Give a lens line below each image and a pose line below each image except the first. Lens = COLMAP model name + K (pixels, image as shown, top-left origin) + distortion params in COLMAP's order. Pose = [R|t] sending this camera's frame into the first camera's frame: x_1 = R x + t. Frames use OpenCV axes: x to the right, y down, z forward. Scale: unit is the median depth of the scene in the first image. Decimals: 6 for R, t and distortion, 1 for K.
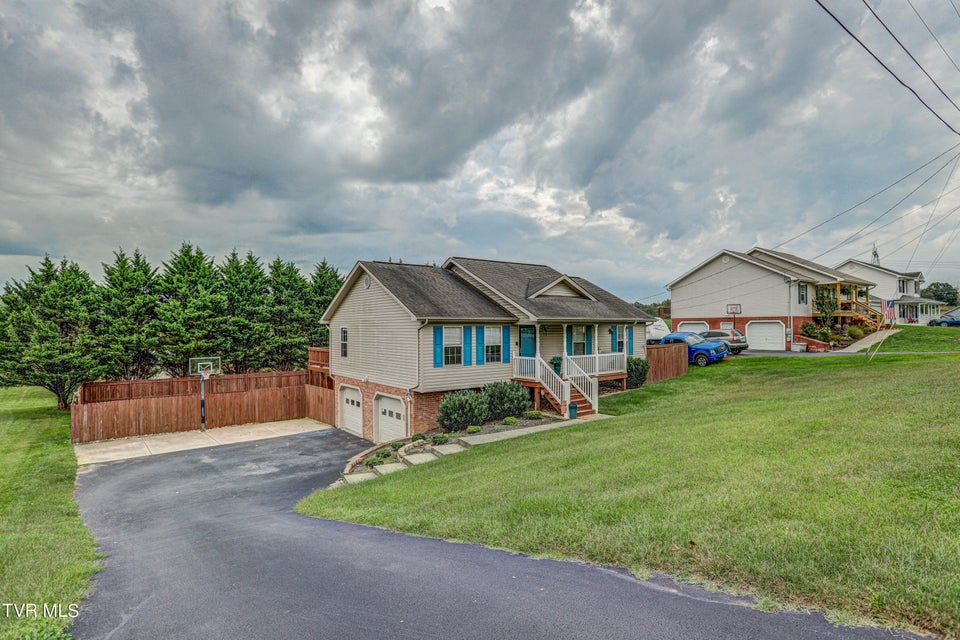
lens RADIAL K [[469.2, 0, 480.0], [0, 469.2, 320.0], [0, 0, 1]] dist [0.041434, 0.000103]
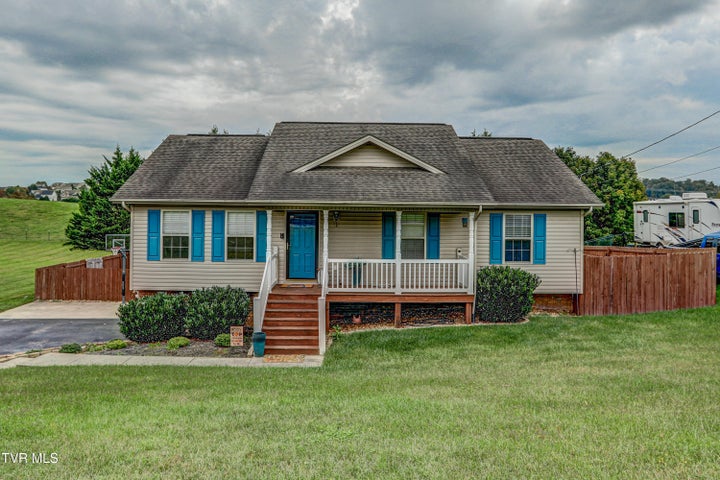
lens RADIAL K [[532.8, 0, 359.7], [0, 532.8, 220.4], [0, 0, 1]] dist [-0.037192, -0.001393]
pose [[0.819283, 0.032675, -0.572458, 0.619374], [-0.013089, 0.999181, 0.038299, -0.006232], [0.573240, -0.023885, 0.819039, 0.394150]]
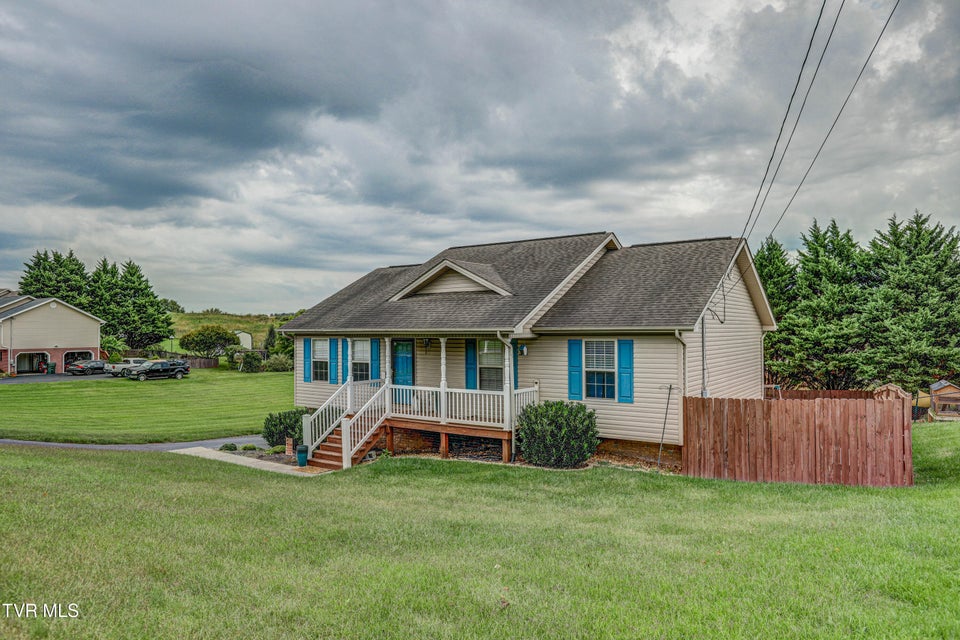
lens RADIAL K [[666.6, 0, 480.0], [0, 666.6, 320.0], [0, 0, 1]] dist [-0.008025, -0.001873]
pose [[0.302589, -0.013602, -0.953024, 1.098125], [0.004581, 0.999907, -0.012817, -0.003414], [0.953110, -0.000487, 0.302623, 0.795912]]
